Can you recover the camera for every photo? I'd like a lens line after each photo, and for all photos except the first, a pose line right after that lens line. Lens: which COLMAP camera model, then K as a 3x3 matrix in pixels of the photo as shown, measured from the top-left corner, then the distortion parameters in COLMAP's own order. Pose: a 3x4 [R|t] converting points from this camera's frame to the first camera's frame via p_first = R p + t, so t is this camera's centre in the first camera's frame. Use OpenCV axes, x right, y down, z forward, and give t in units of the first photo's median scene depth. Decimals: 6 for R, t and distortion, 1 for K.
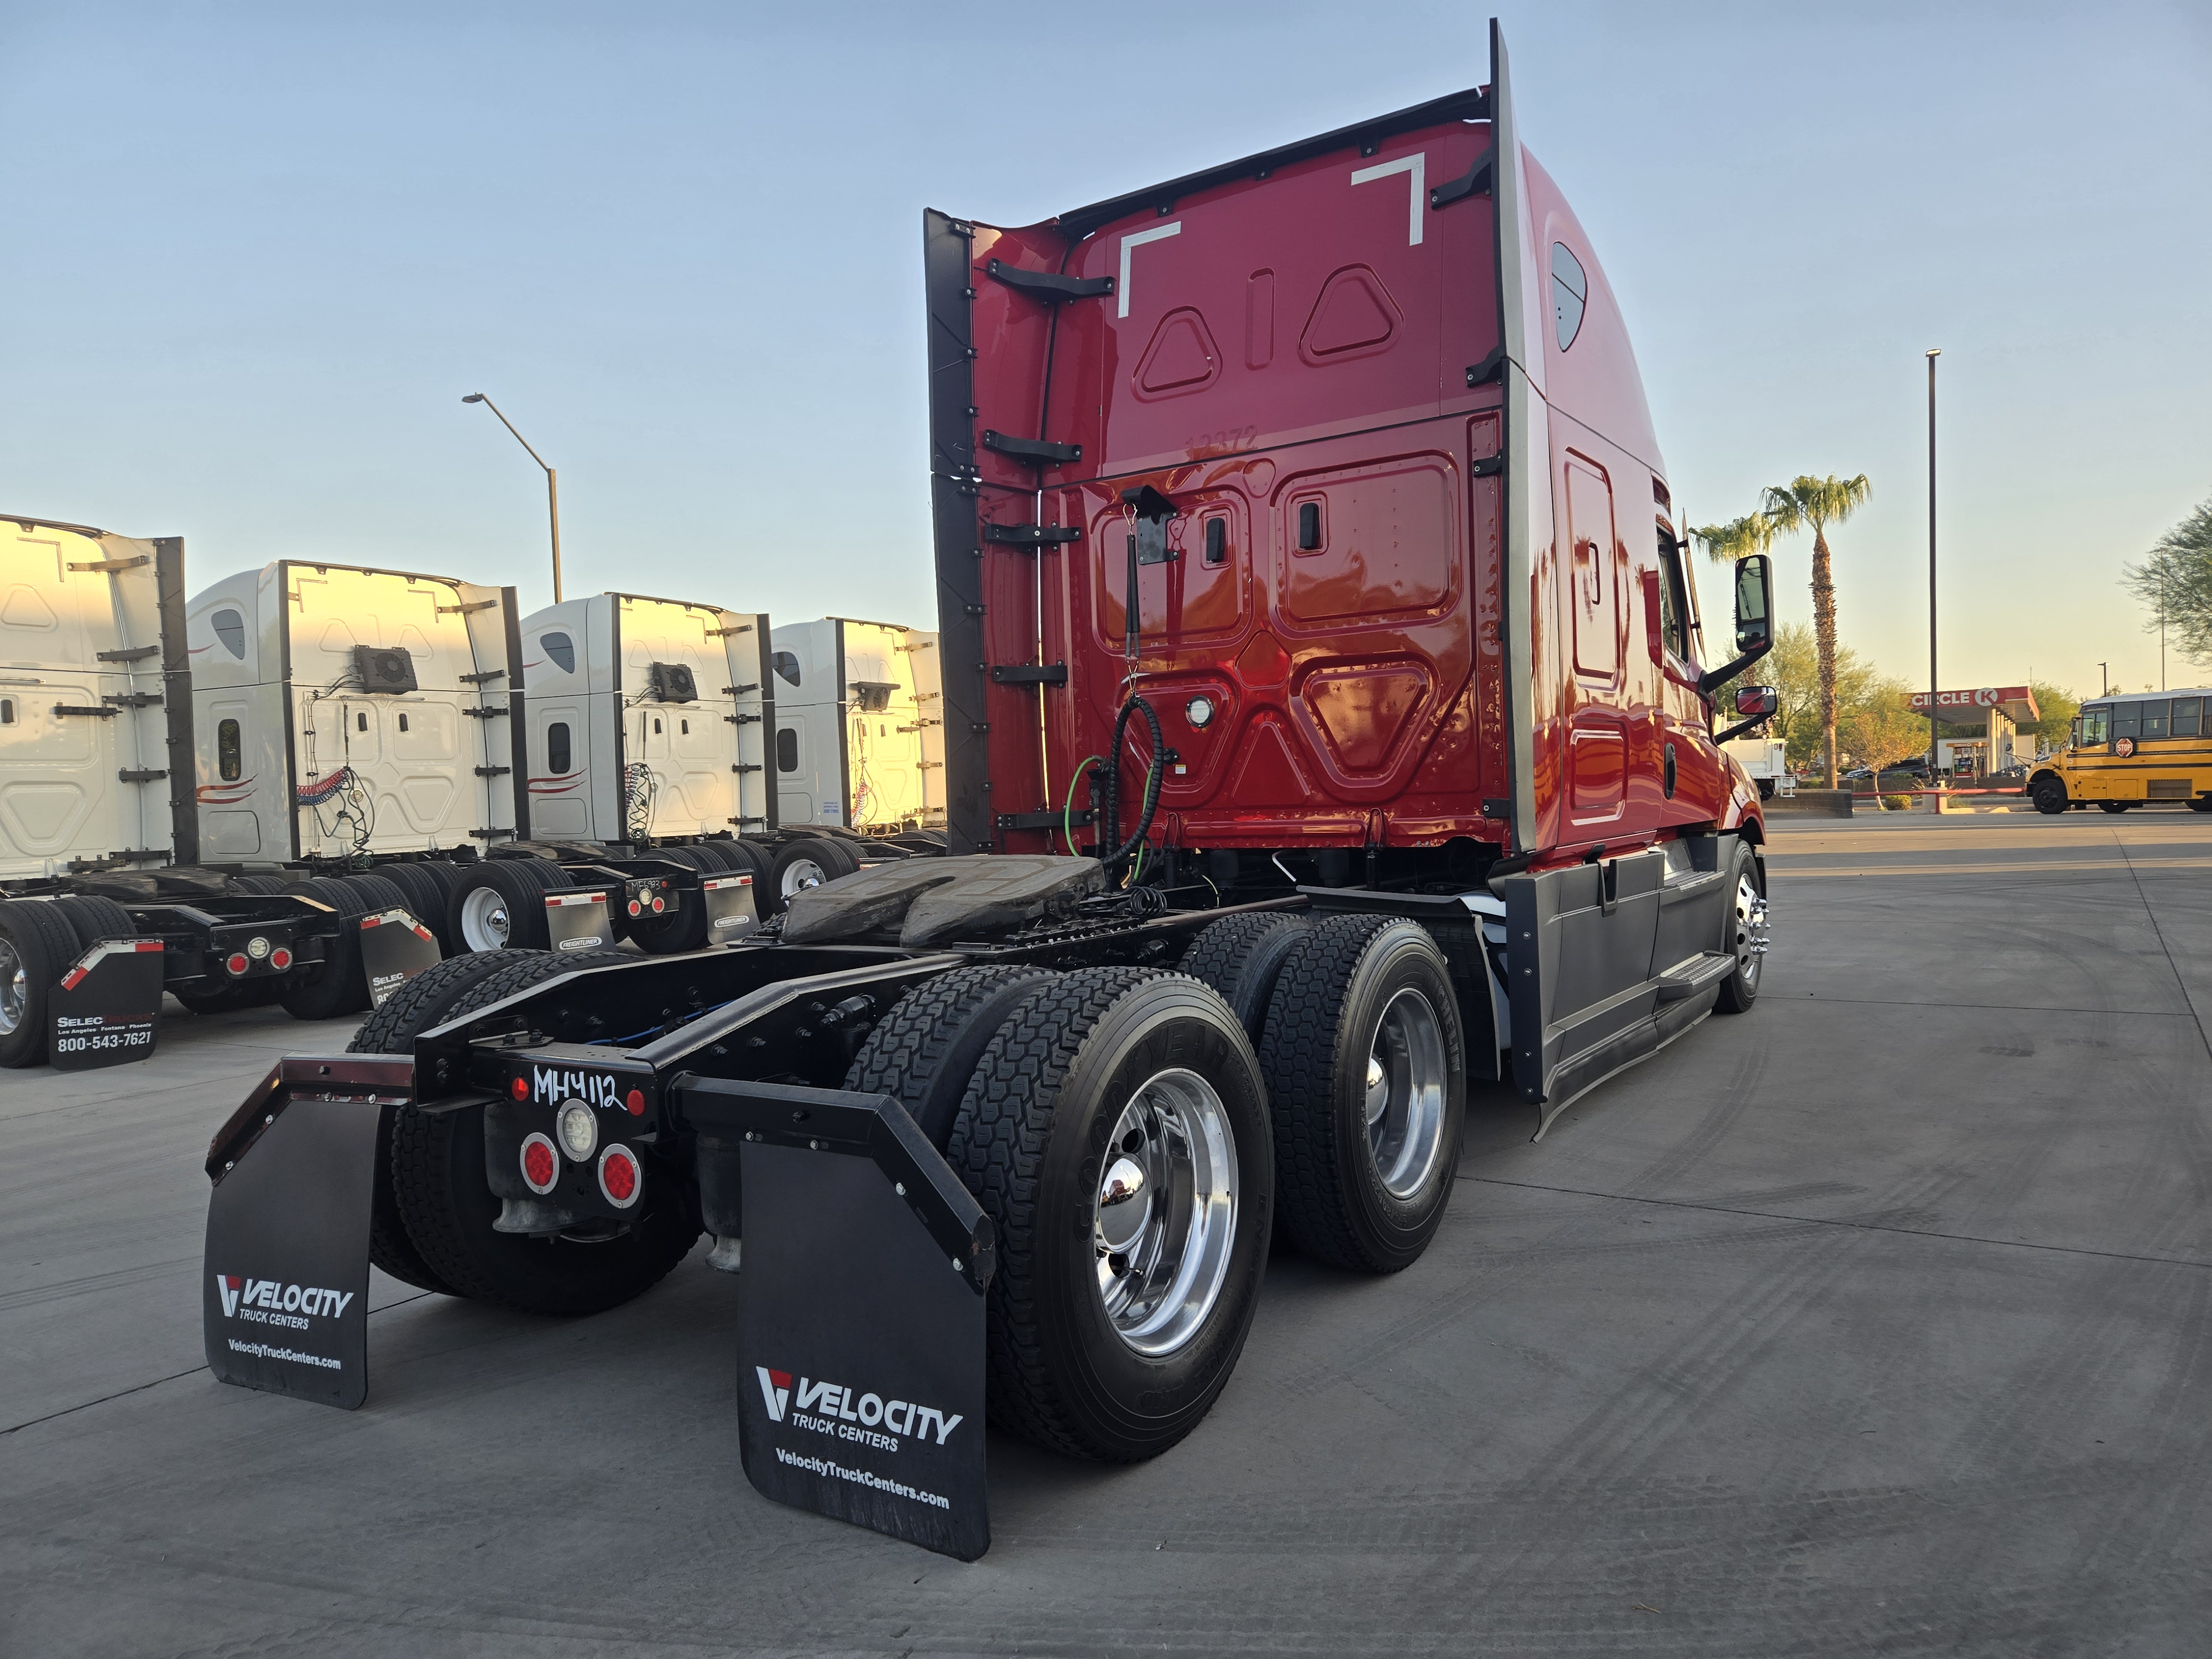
lens RADIAL K [[1472.7, 0, 1105.9], [0, 1472.7, 830.6], [0, 0, 1]] dist [0.067905, -0.047839]
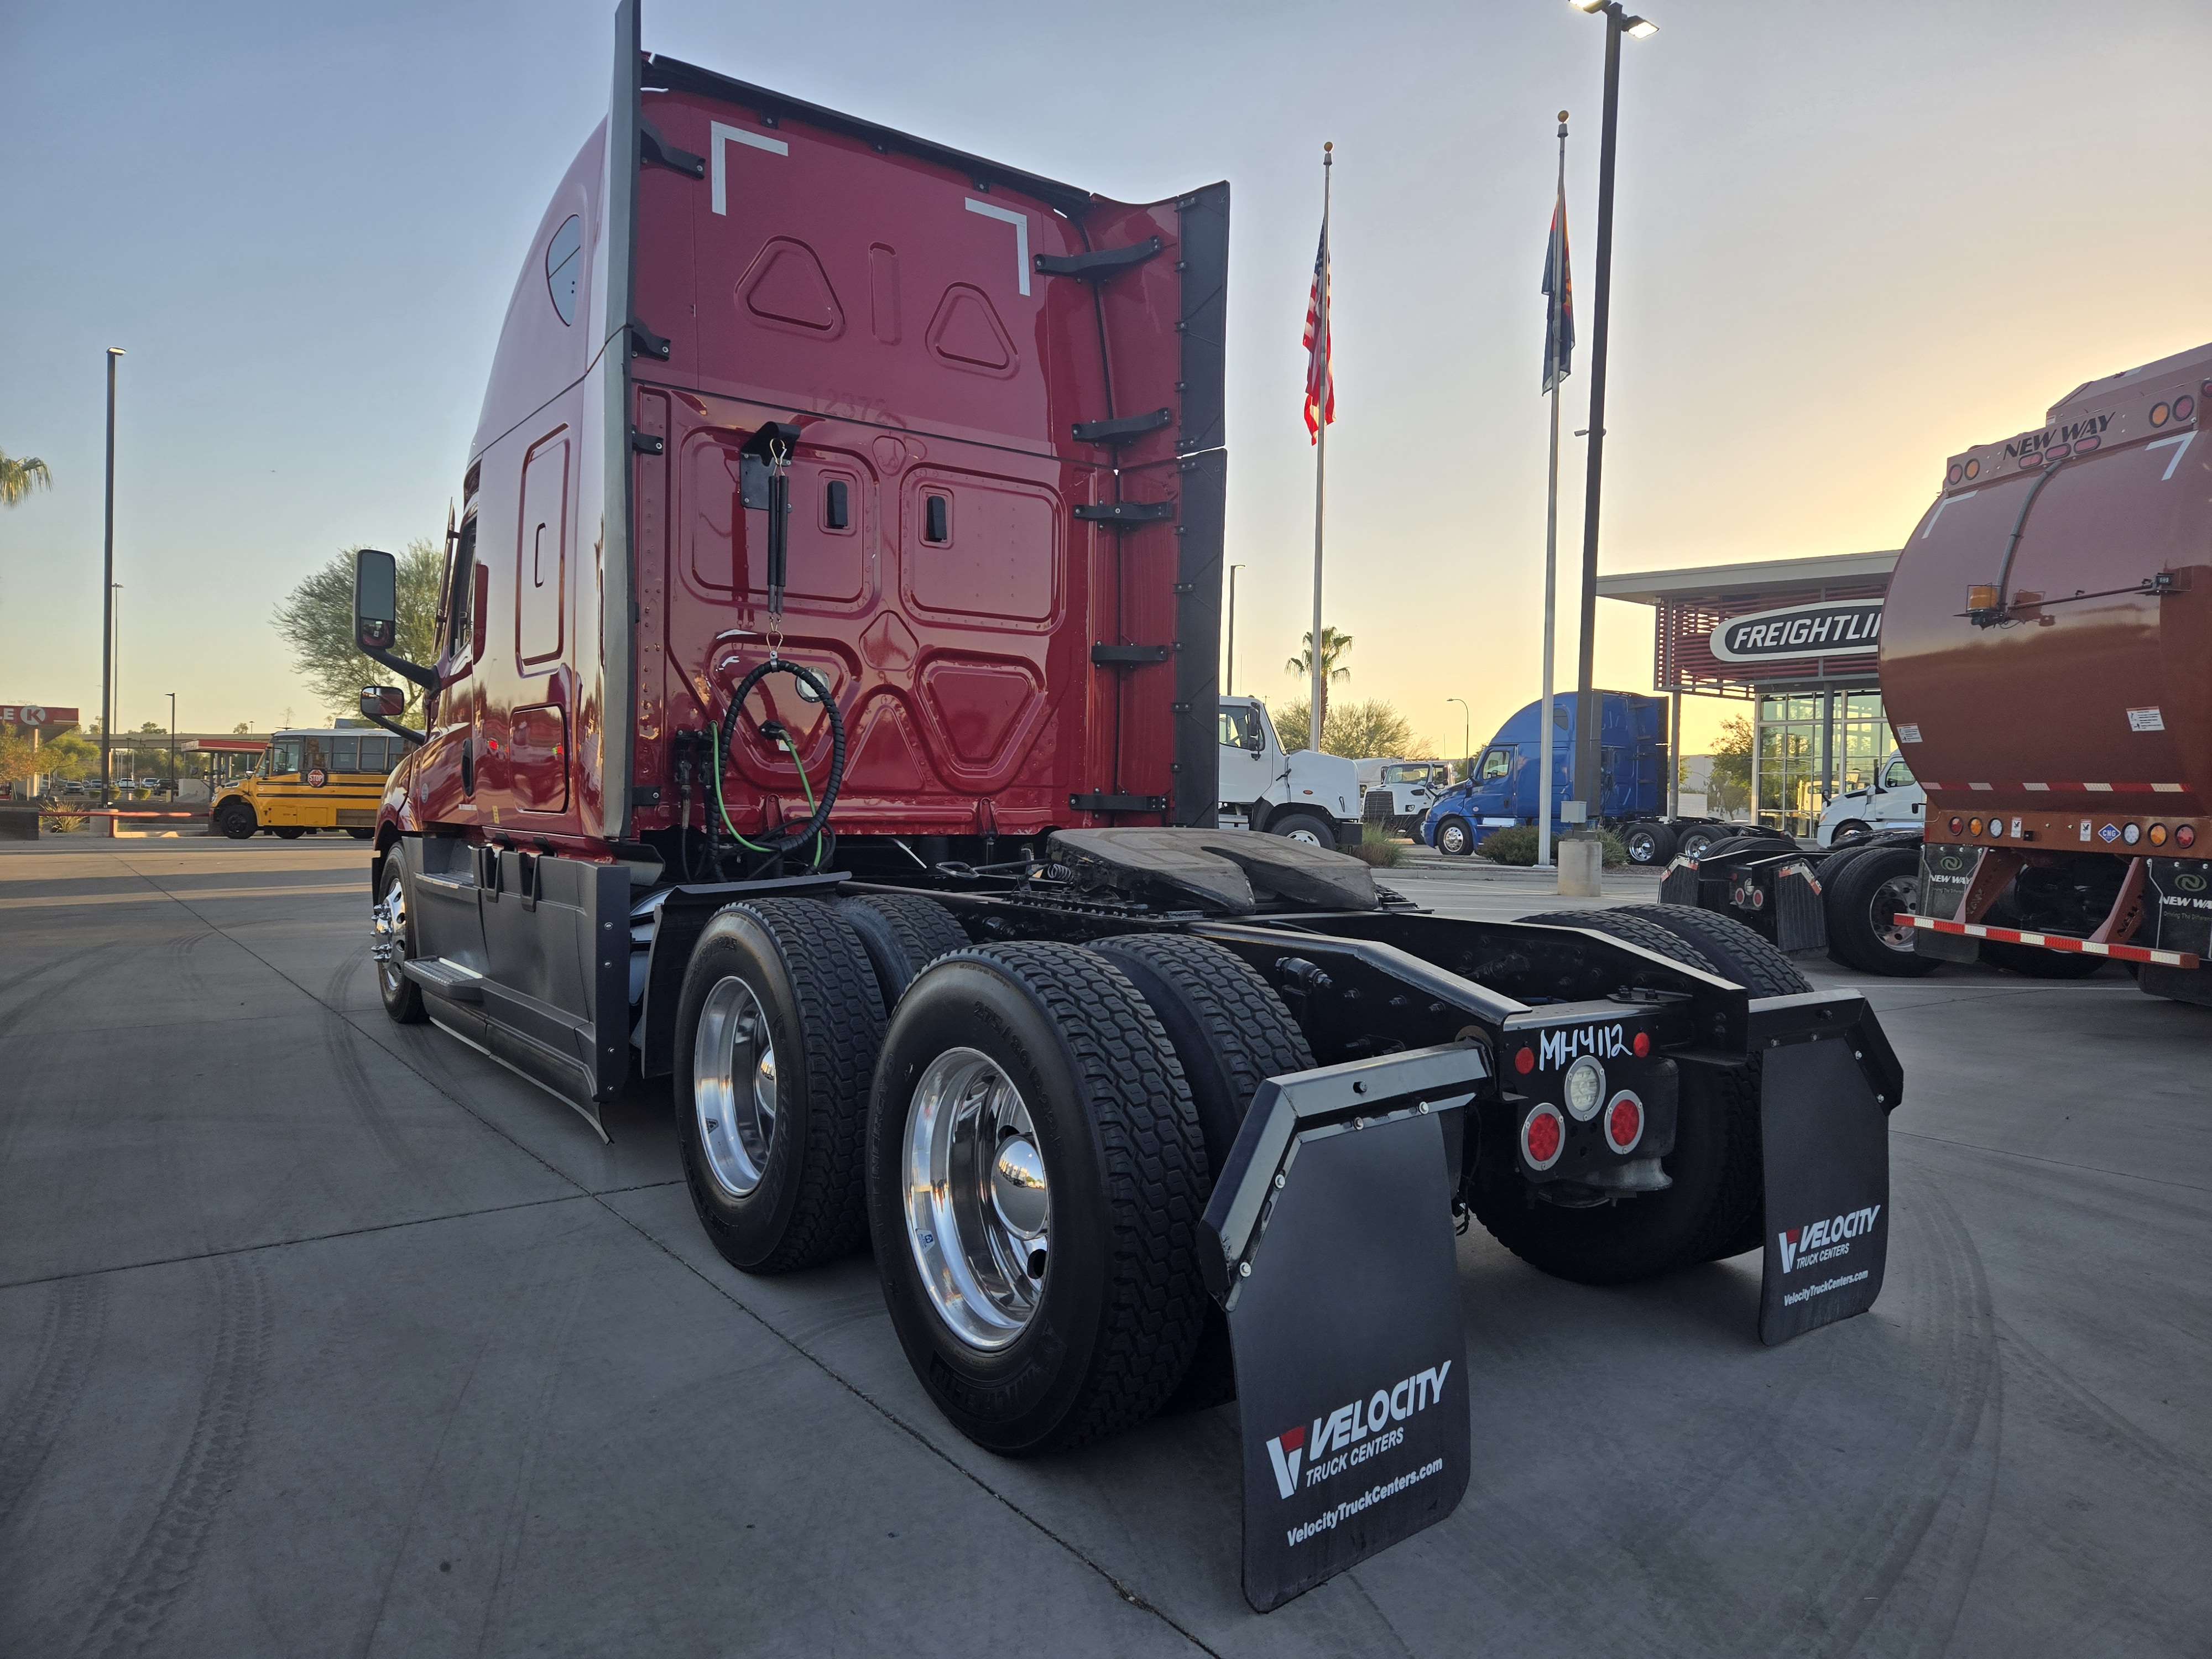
lens RADIAL K [[1472.7, 0, 1125.1], [0, 1472.7, 811.9], [0, 0, 1]] dist [0.067905, -0.047839]
pose [[0.351451, 0.034476, 0.935571, -0.815458], [-0.003417, 0.999362, -0.035543, 0.033959], [-0.936200, 0.009295, 0.351345, 0.558834]]
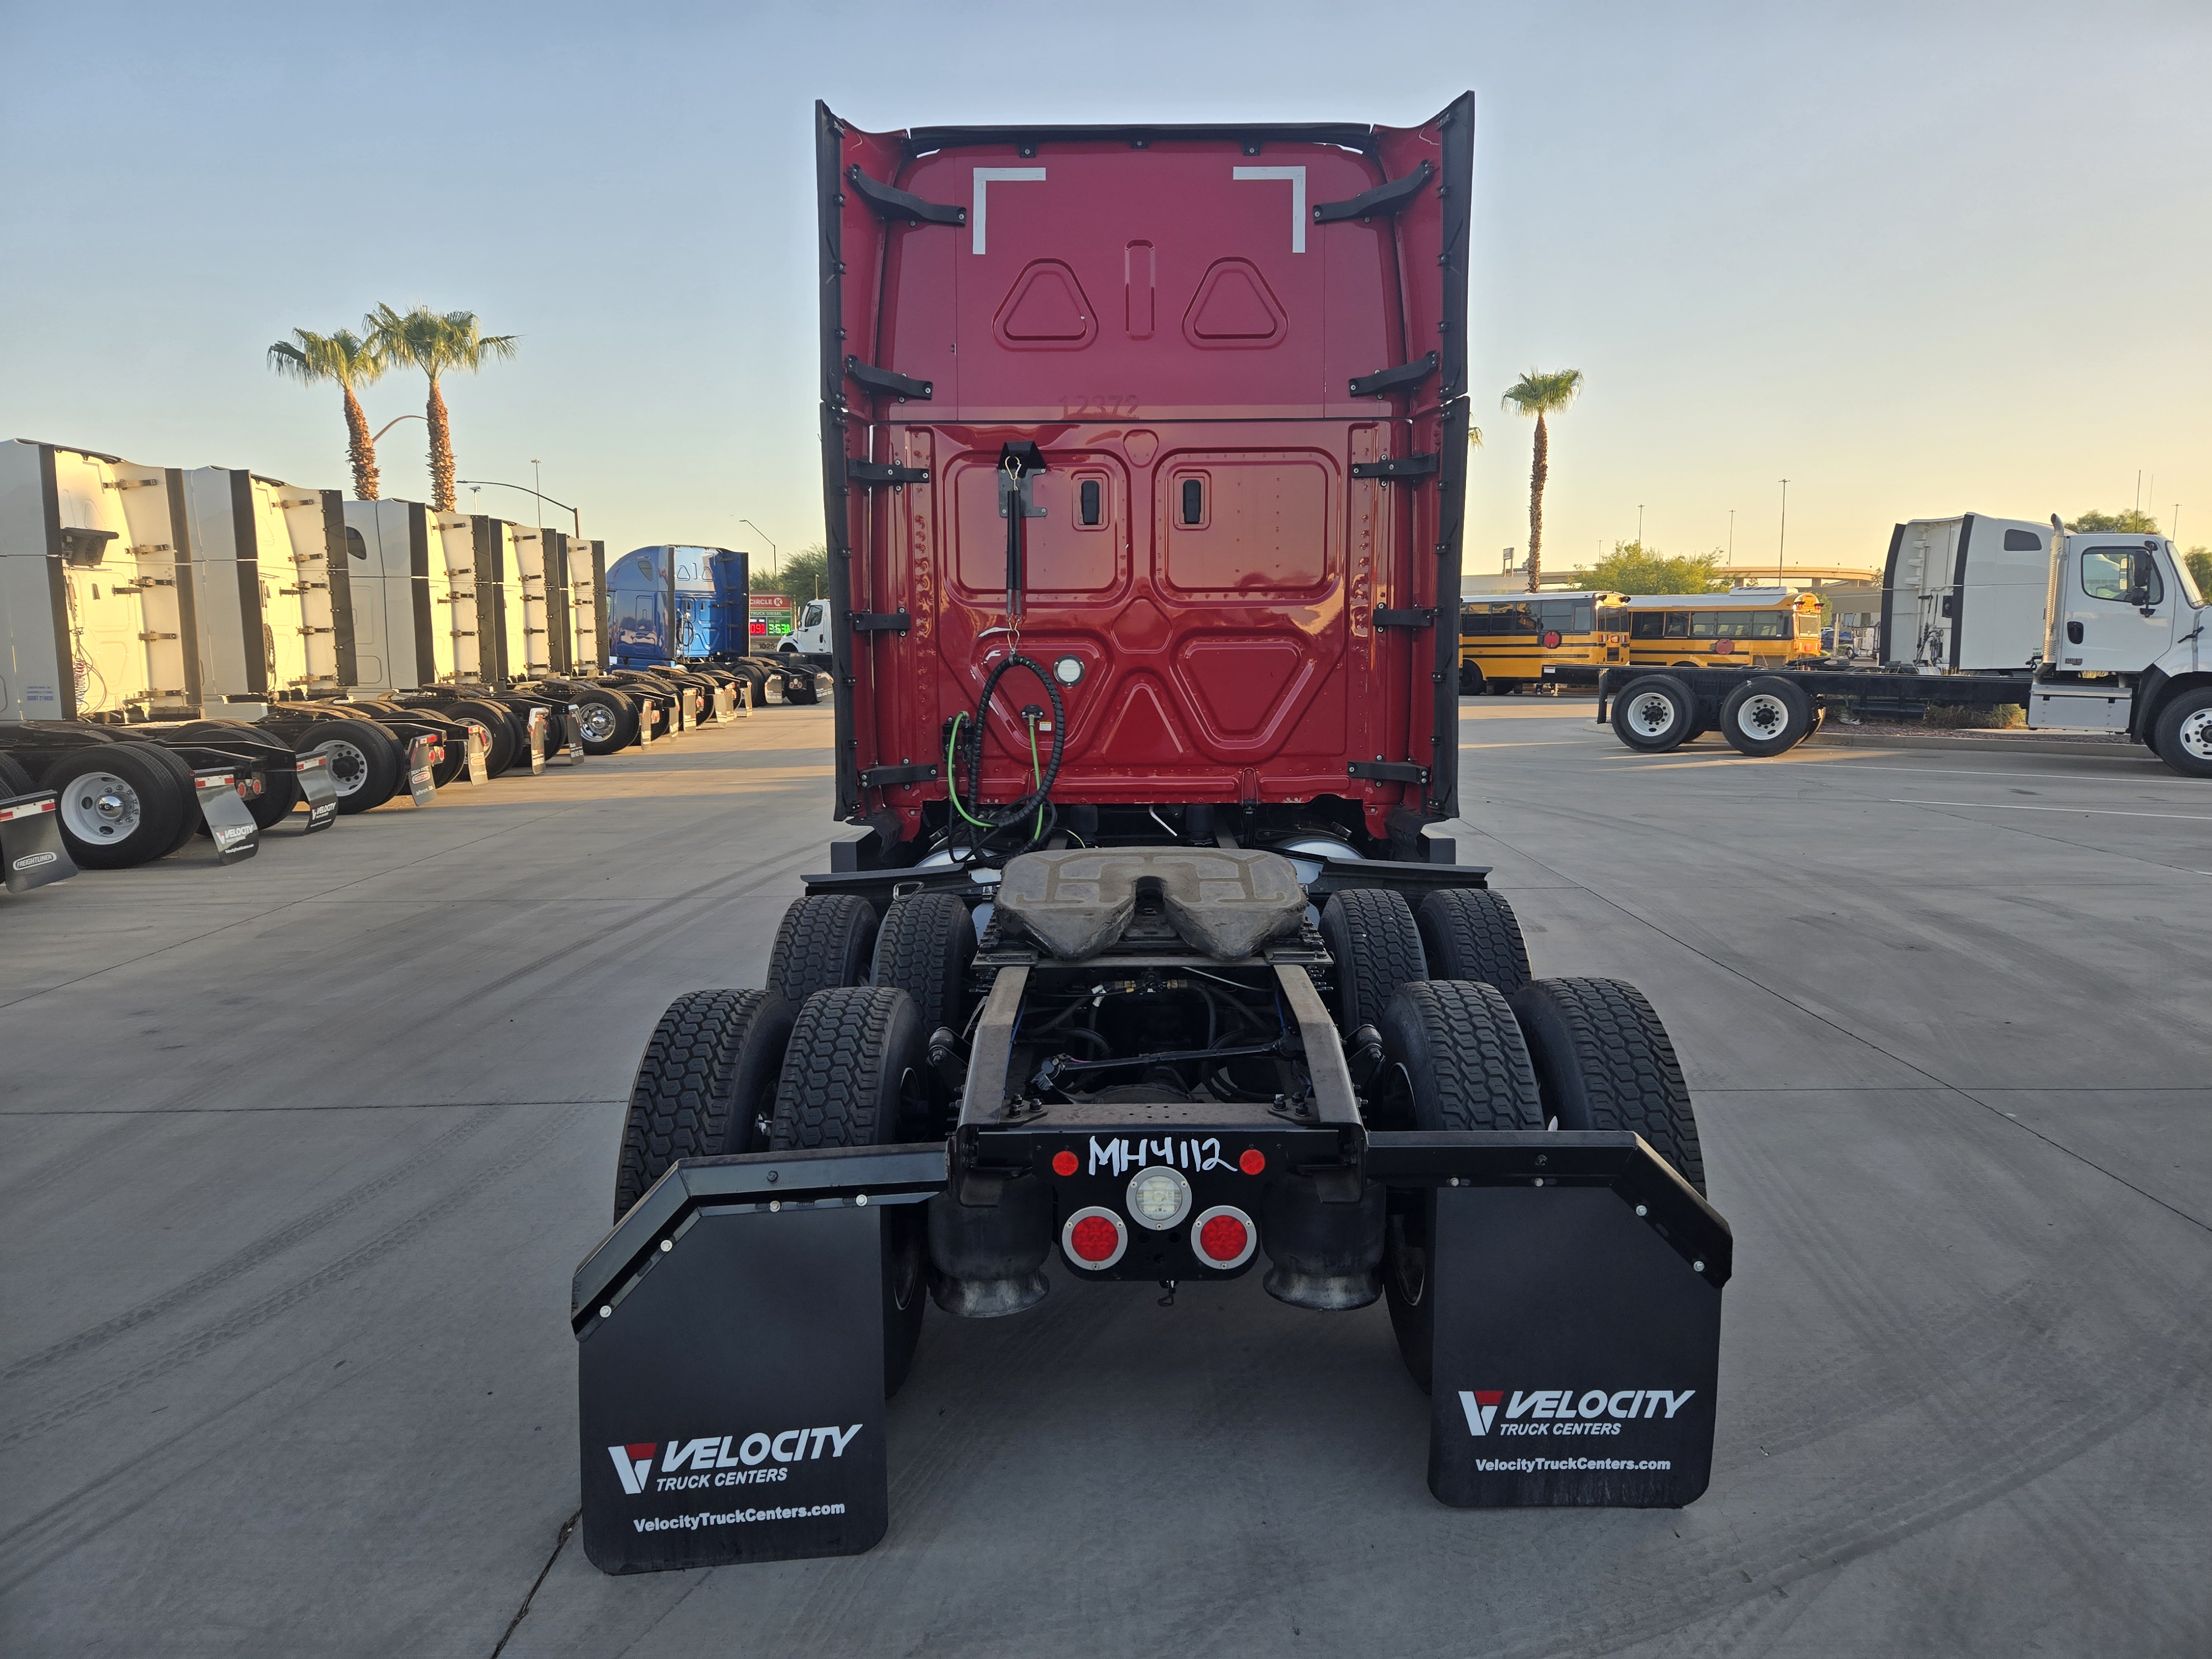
lens RADIAL K [[1472.7, 0, 1111.5], [0, 1472.7, 812.1], [0, 0, 1]] dist [0.067905, -0.047839]
pose [[0.836839, -0.035943, 0.546267, -0.530843], [-0.008692, 0.996844, 0.078906, -0.071953], [-0.547379, -0.070780, 0.833886, 0.143041]]
